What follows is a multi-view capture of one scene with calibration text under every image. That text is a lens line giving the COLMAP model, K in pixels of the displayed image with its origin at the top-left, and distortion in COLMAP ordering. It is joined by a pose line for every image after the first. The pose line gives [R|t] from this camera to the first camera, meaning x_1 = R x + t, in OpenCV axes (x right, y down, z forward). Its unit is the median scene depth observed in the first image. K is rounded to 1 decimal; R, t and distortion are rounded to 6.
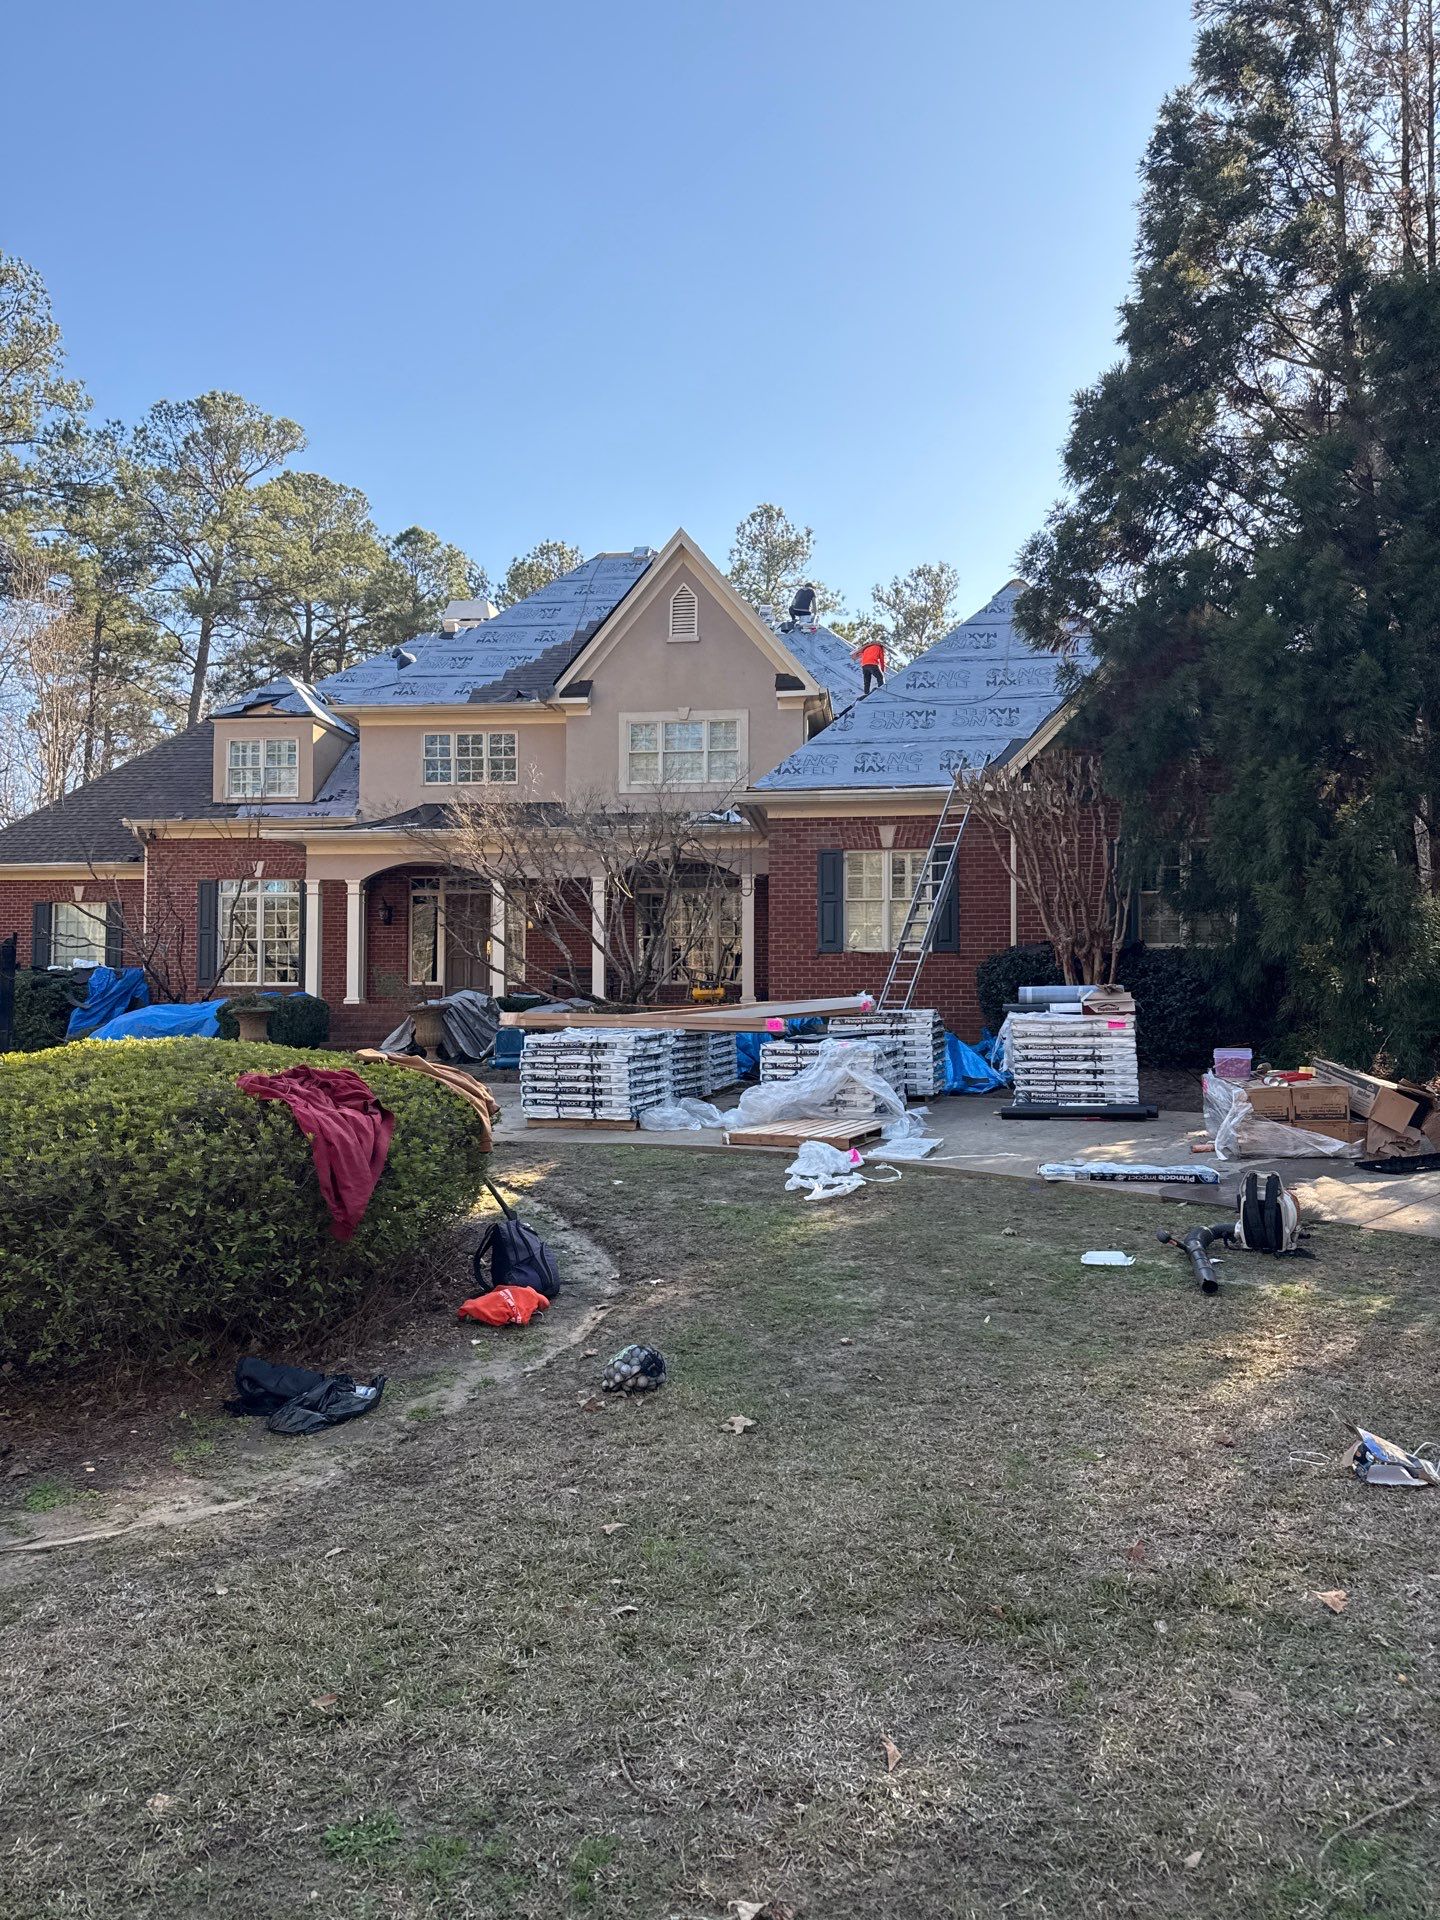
lens RADIAL K [[1328.7, 0, 720.0], [0, 1328.7, 960.0], [0, 0, 1]] dist [-0.002675, -0.001457]
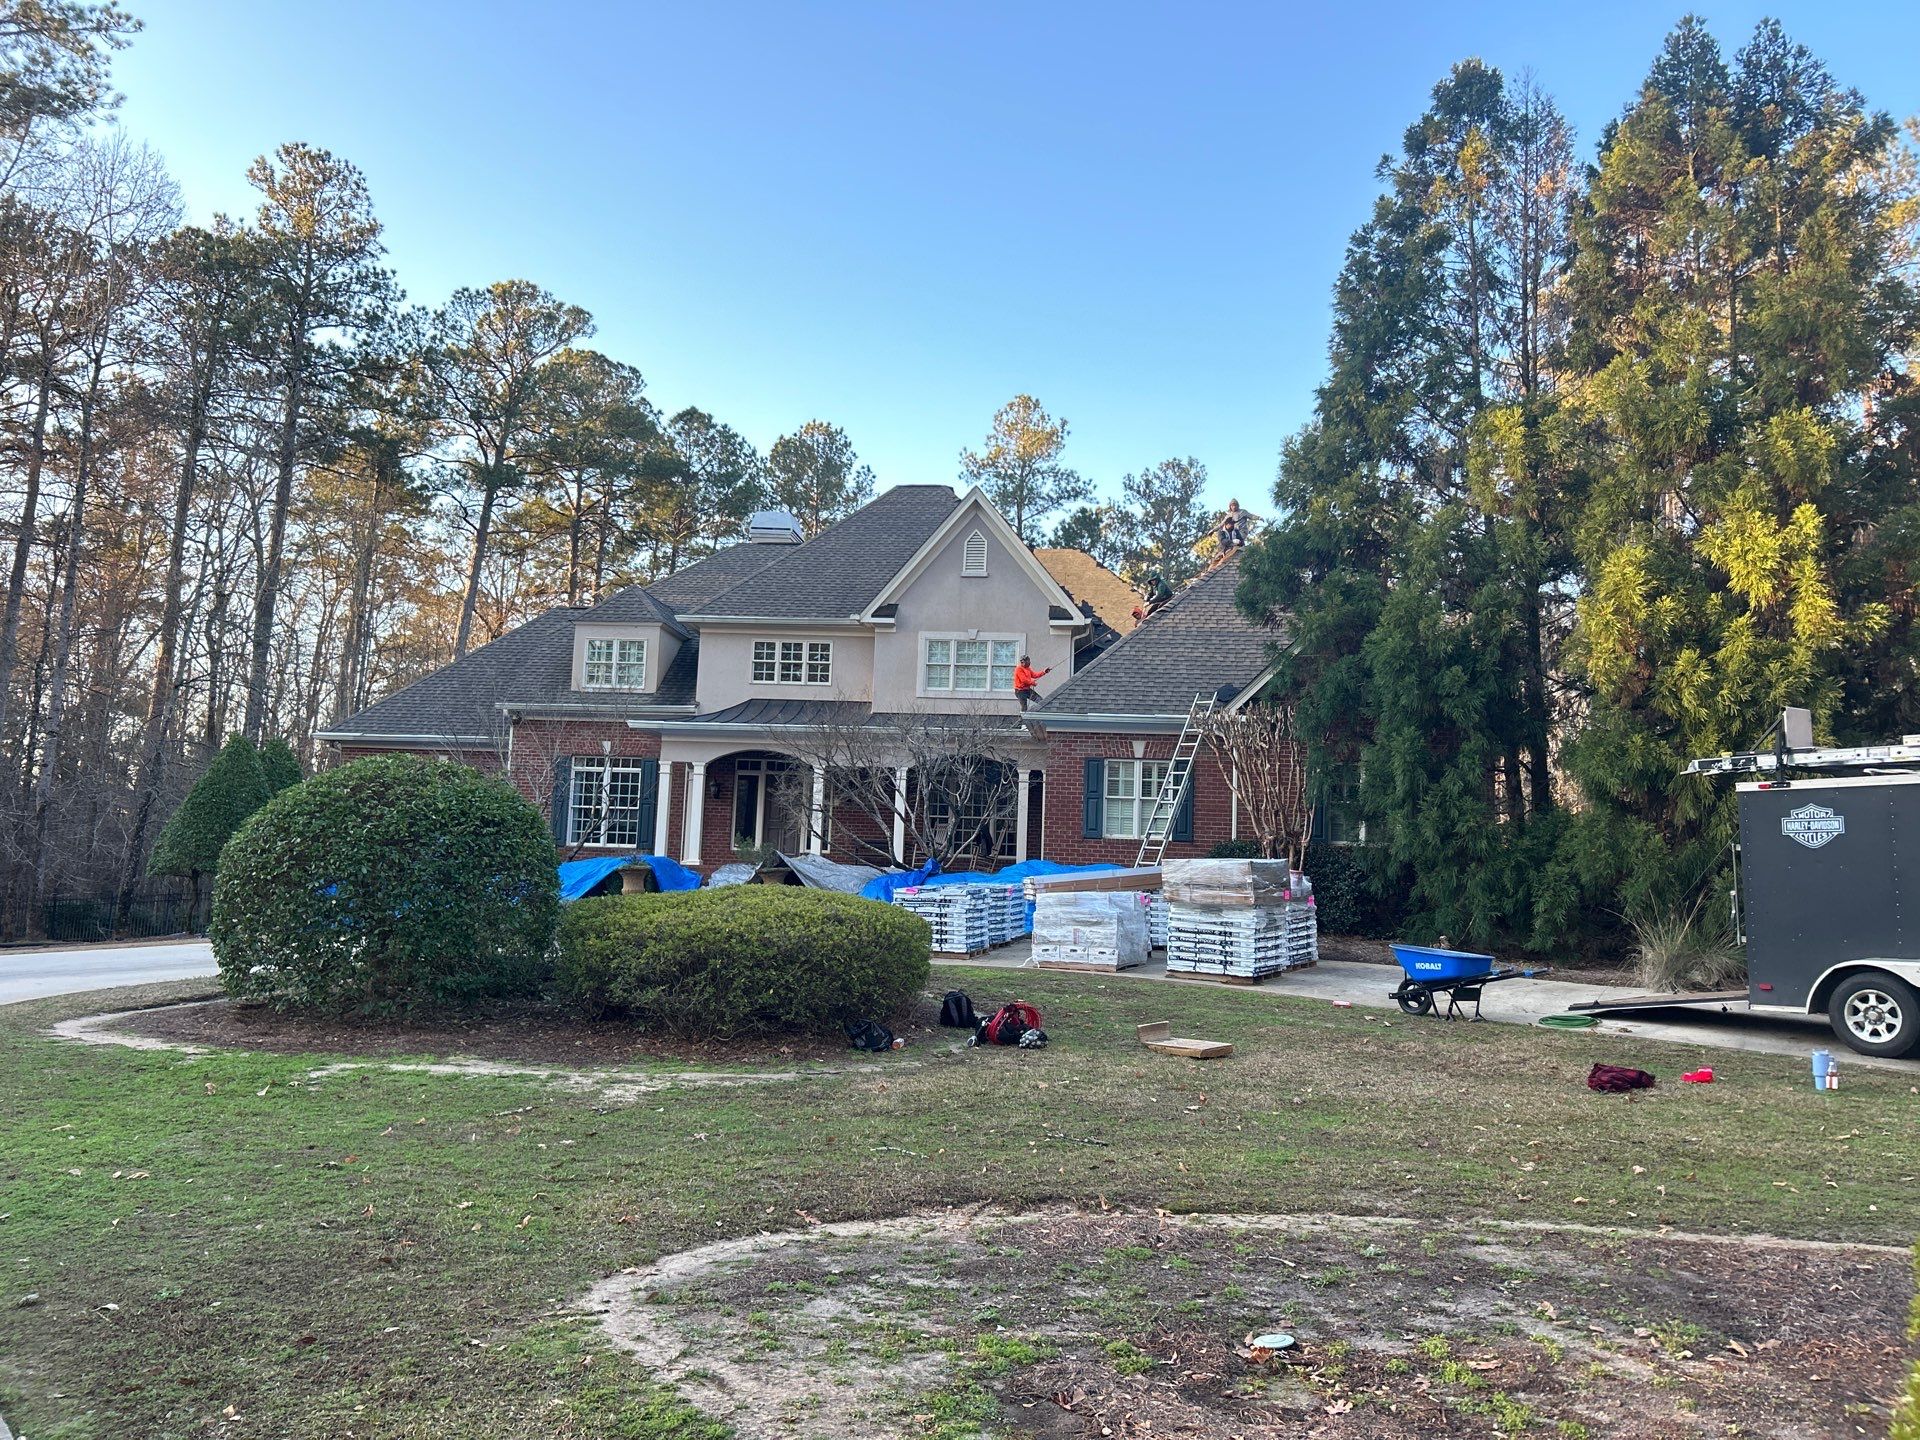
lens RADIAL K [[1441.7, 0, 960.2], [0, 1441.7, 690.1], [0, 0, 1]] dist [0.142876, 0.000477]
pose [[0.999350, 0.034921, 0.008913, -0.049610], [-0.033935, 0.995030, -0.093619, -0.009910], [-0.012138, 0.093256, 0.995568, -0.321459]]
